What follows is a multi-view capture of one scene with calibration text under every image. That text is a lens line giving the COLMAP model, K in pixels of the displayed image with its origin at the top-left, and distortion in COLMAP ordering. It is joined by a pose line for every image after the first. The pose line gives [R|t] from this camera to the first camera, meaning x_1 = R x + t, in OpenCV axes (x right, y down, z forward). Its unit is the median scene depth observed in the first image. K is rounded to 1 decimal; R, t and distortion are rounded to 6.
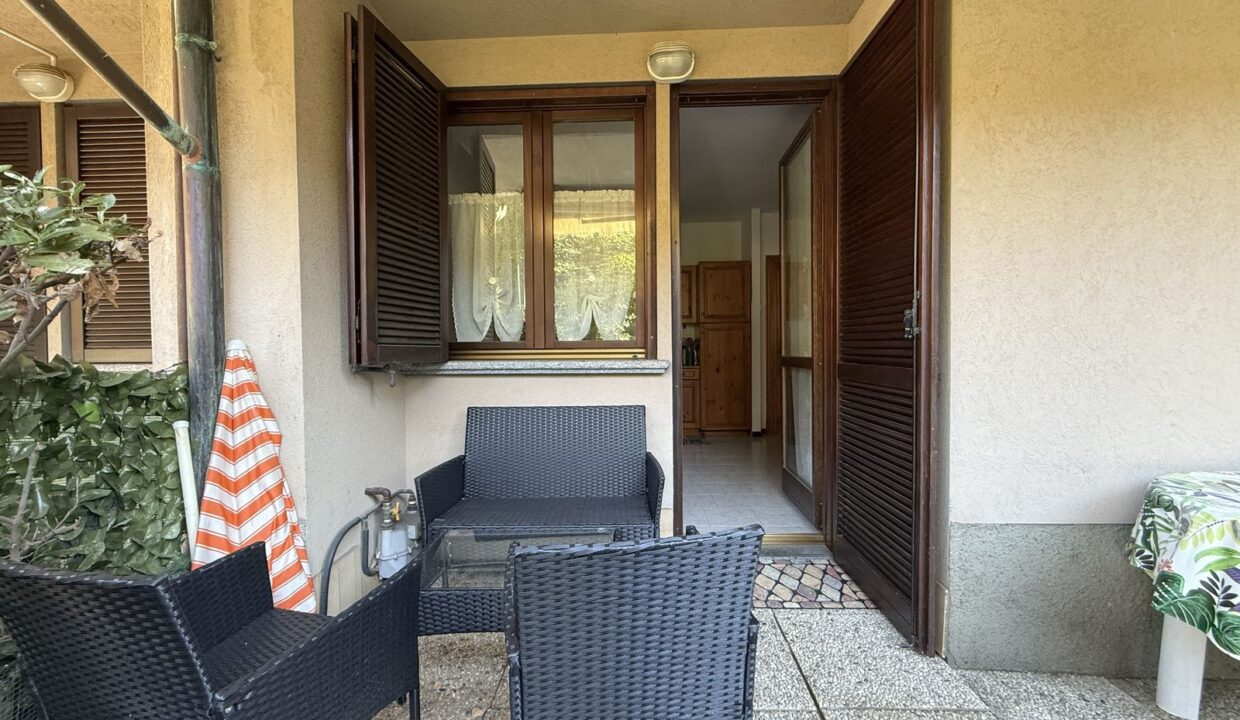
lens RADIAL K [[491.6, 0, 618.9], [0, 491.6, 357.0], [0, 0, 1]] dist [-0.002068, -0.000058]
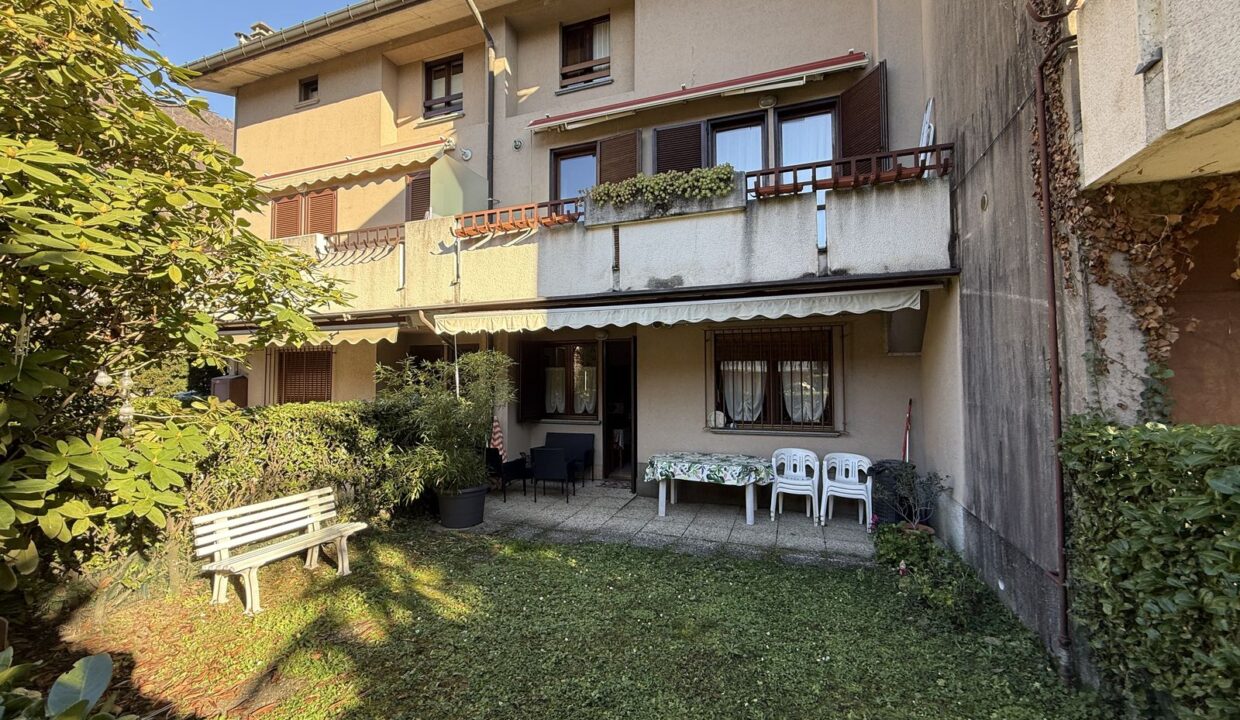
lens RADIAL K [[491.6, 0, 622.2], [0, 491.6, 359.4], [0, 0, 1]] dist [-0.002068, -0.000058]
pose [[0.952114, -0.011533, -0.305525, 1.302272], [-0.008716, 0.997859, -0.064826, -0.199973], [0.305619, 0.064385, 0.949975, -2.240812]]
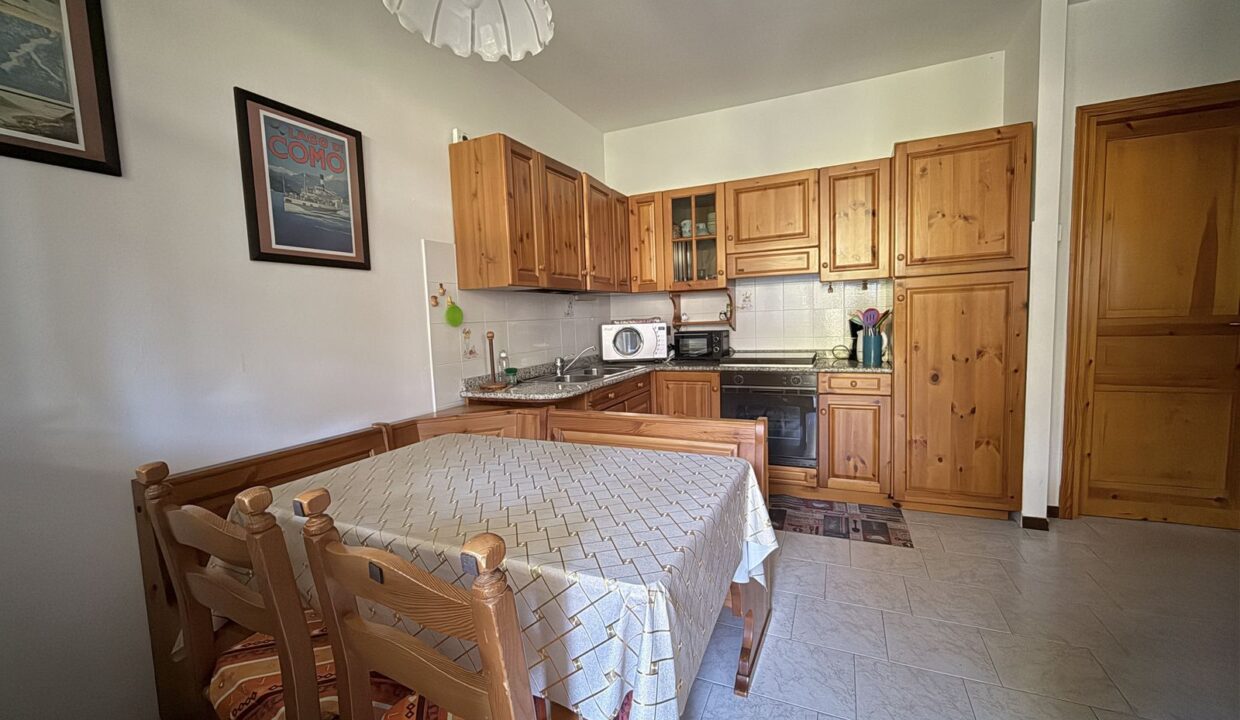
lens RADIAL K [[491.6, 0, 620.9], [0, 491.6, 358.4], [0, 0, 1]] dist [-0.002068, -0.000058]
pose [[0.924143, 0.006880, -0.381985, 0.102374], [0.021210, 0.997372, 0.069277, -0.029228], [0.381458, -0.072124, 0.921568, 0.454998]]
